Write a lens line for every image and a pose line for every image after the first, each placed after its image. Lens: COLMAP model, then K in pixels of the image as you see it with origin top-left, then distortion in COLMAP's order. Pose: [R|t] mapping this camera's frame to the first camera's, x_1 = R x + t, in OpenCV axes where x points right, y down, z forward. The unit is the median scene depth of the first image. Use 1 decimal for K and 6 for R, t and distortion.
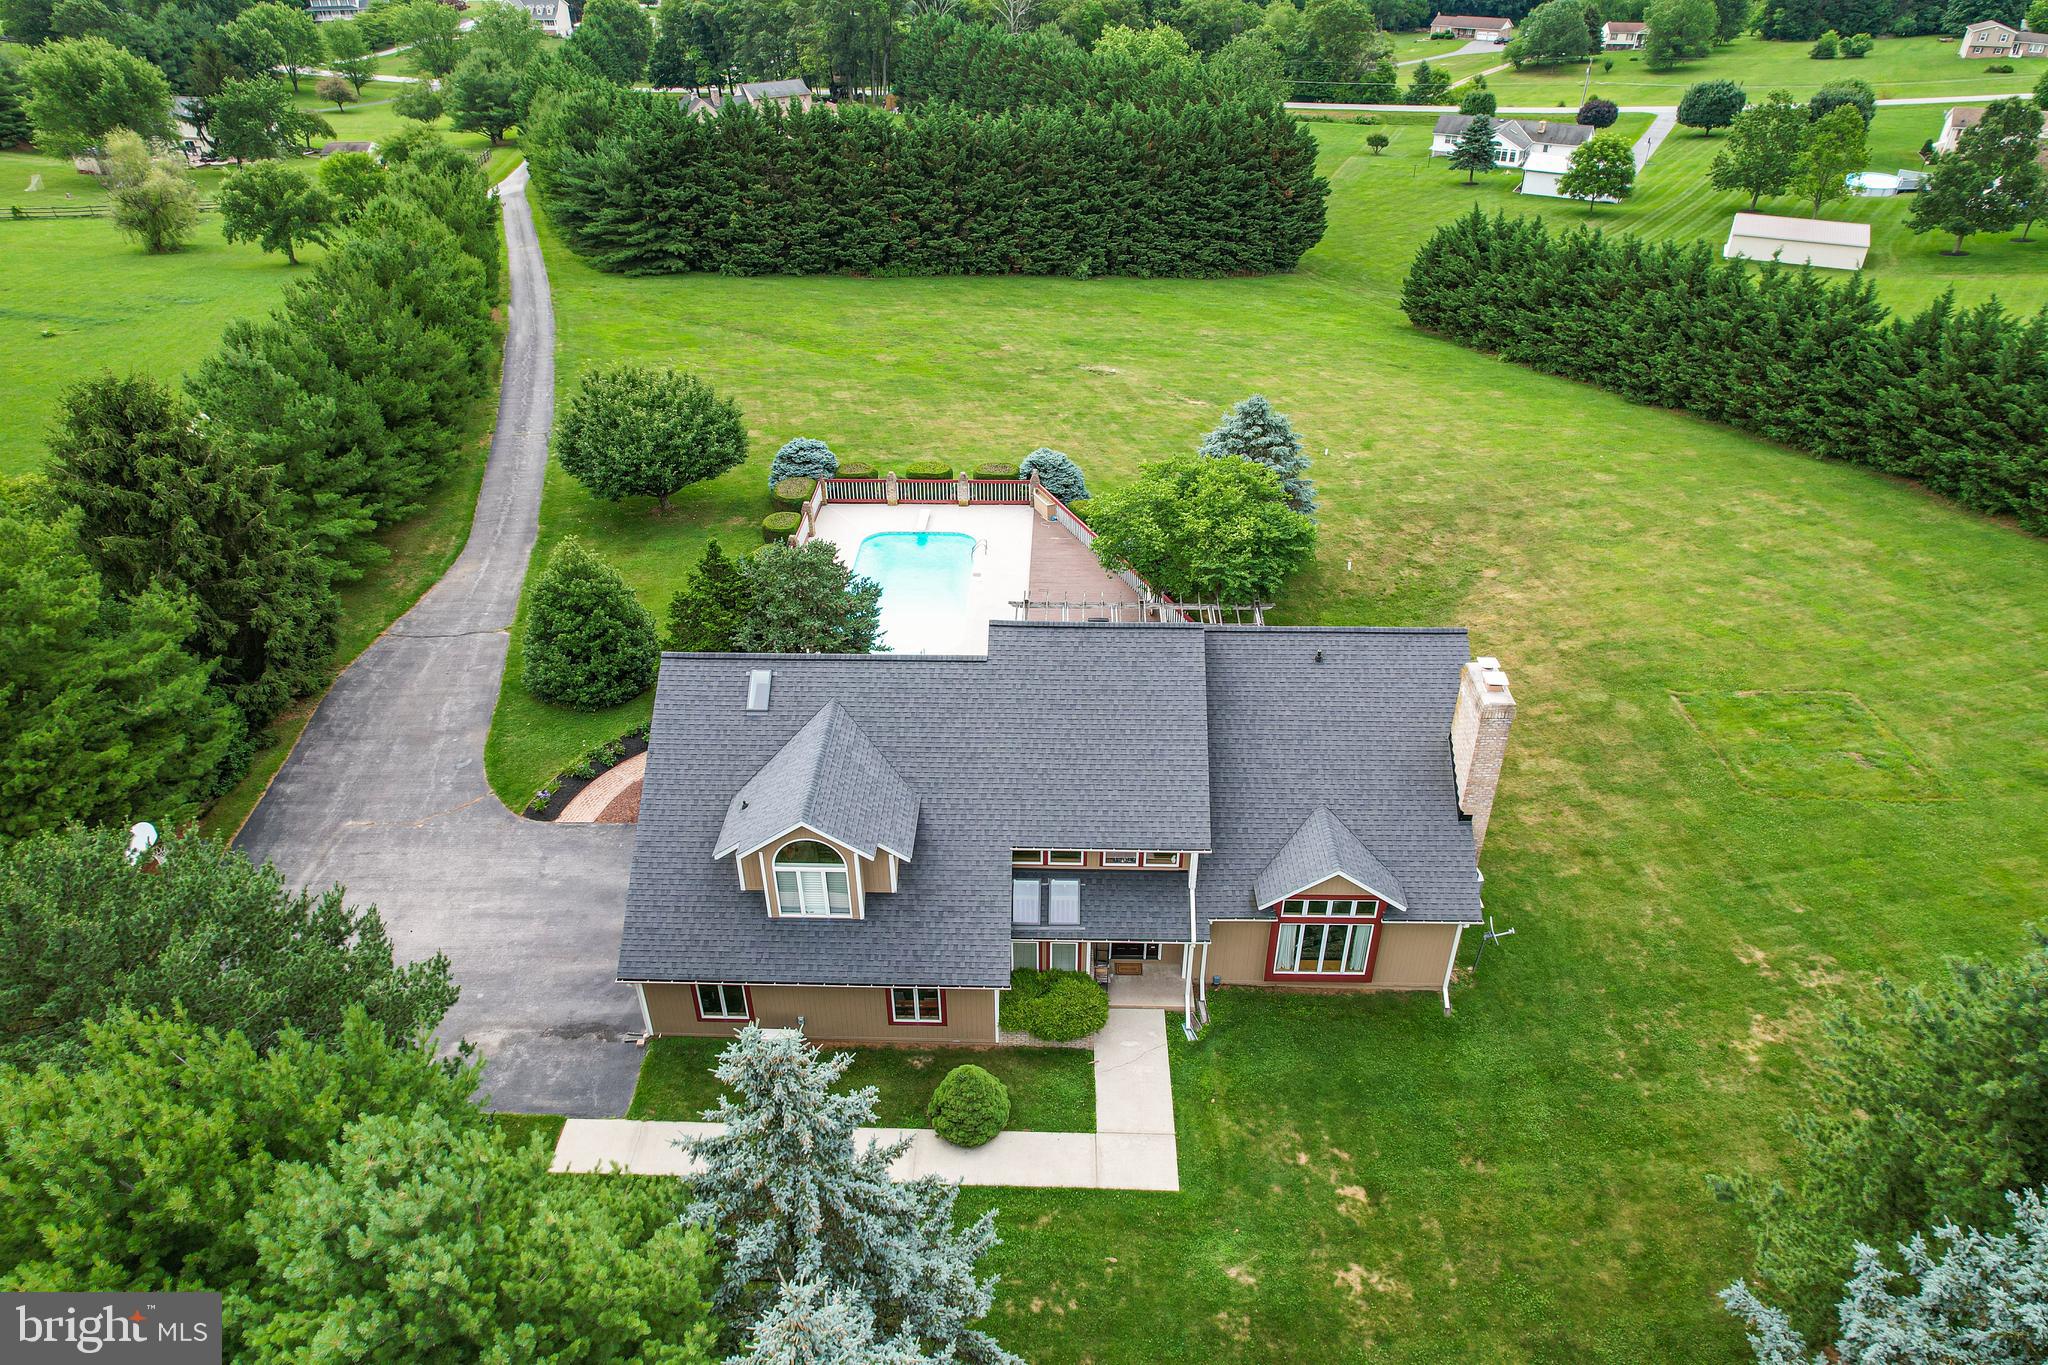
lens RADIAL K [[1309.6, 0, 1026.3], [0, 1309.6, 687.9], [0, 0, 1]] dist [-0.084229, 0.077024]
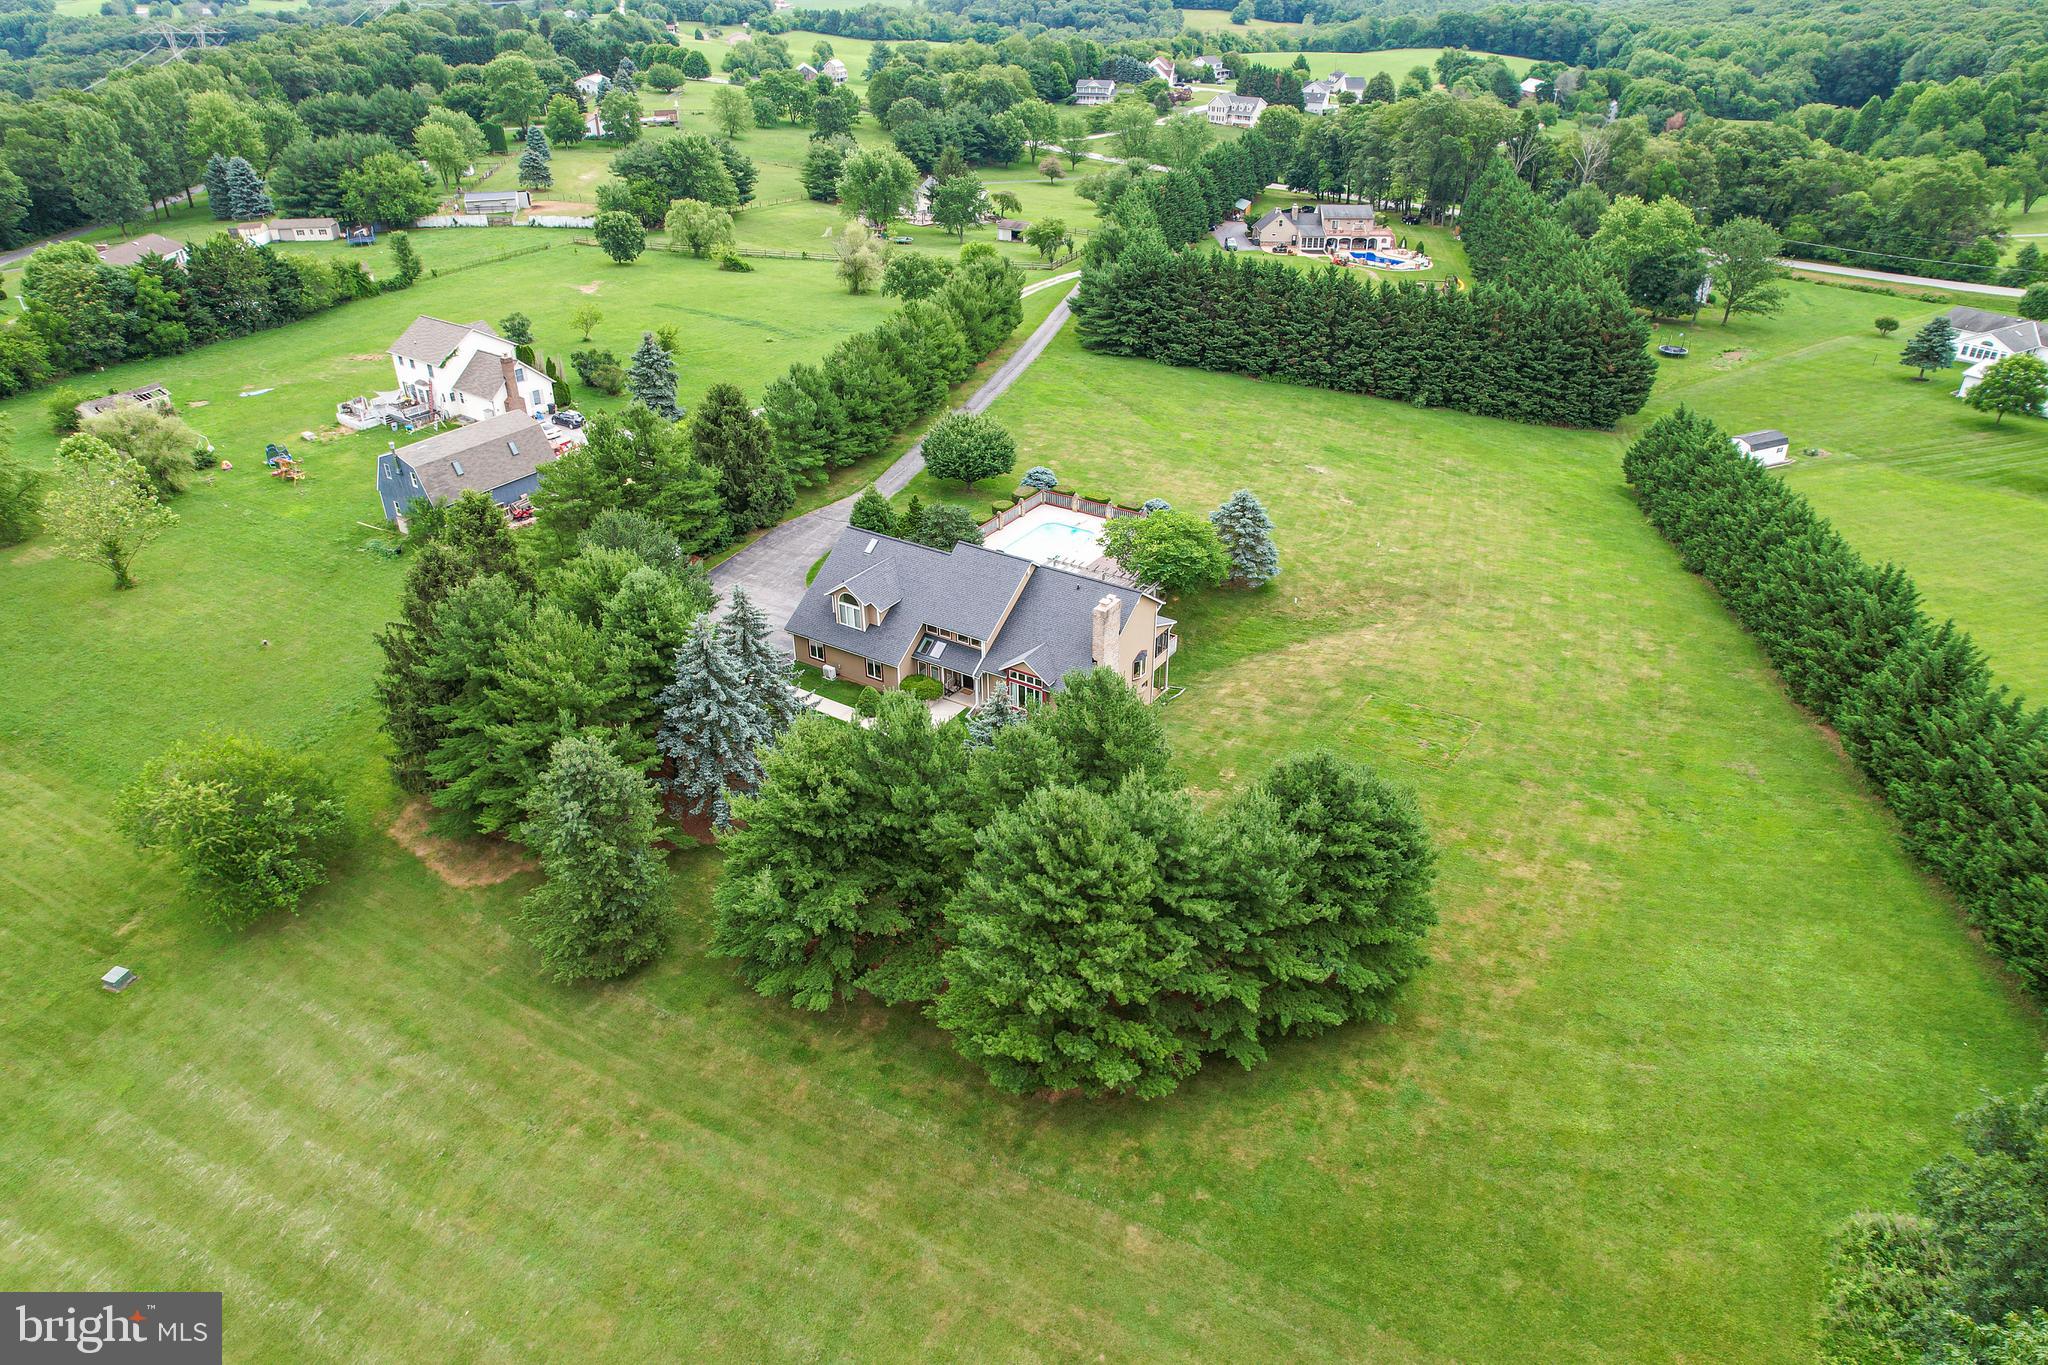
lens RADIAL K [[1309.6, 0, 1026.3], [0, 1309.6, 687.9], [0, 0, 1]] dist [-0.084229, 0.077024]
pose [[0.856284, 0.262877, -0.444604, 0.397344], [-0.279040, 0.959808, 0.030080, 0.033524], [0.434642, 0.098305, 0.895222, -0.355455]]
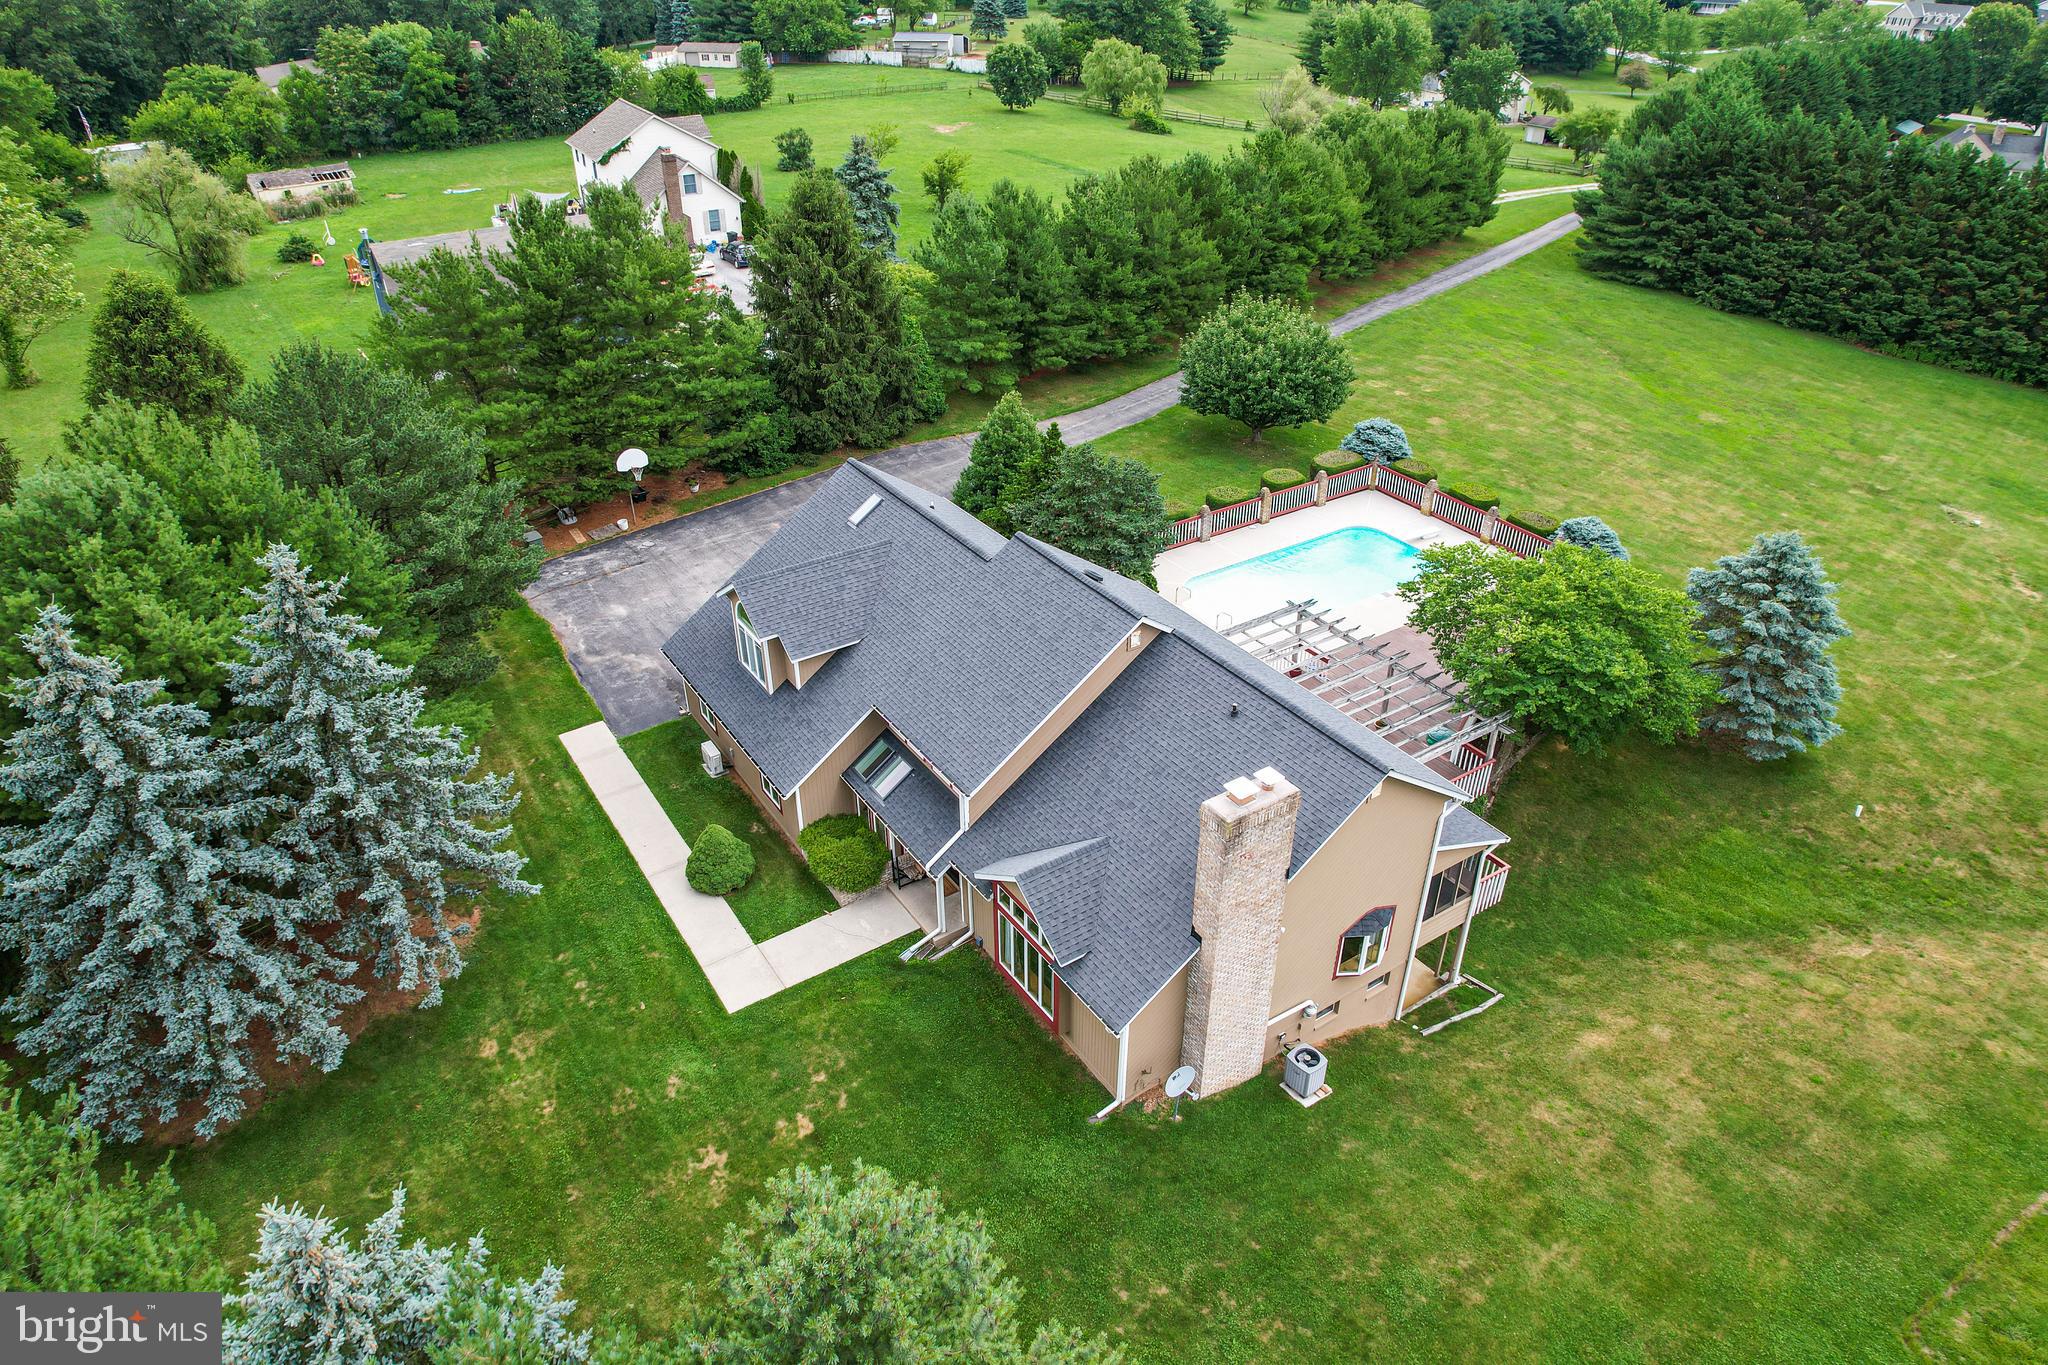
lens RADIAL K [[1309.6, 0, 1026.3], [0, 1309.6, 687.9], [0, 0, 1]] dist [-0.084229, 0.077024]
pose [[0.573950, 0.442583, -0.688986, 0.240305], [-0.442478, 0.875579, 0.193844, -0.047126], [0.689053, 0.193604, 0.698372, 0.095260]]
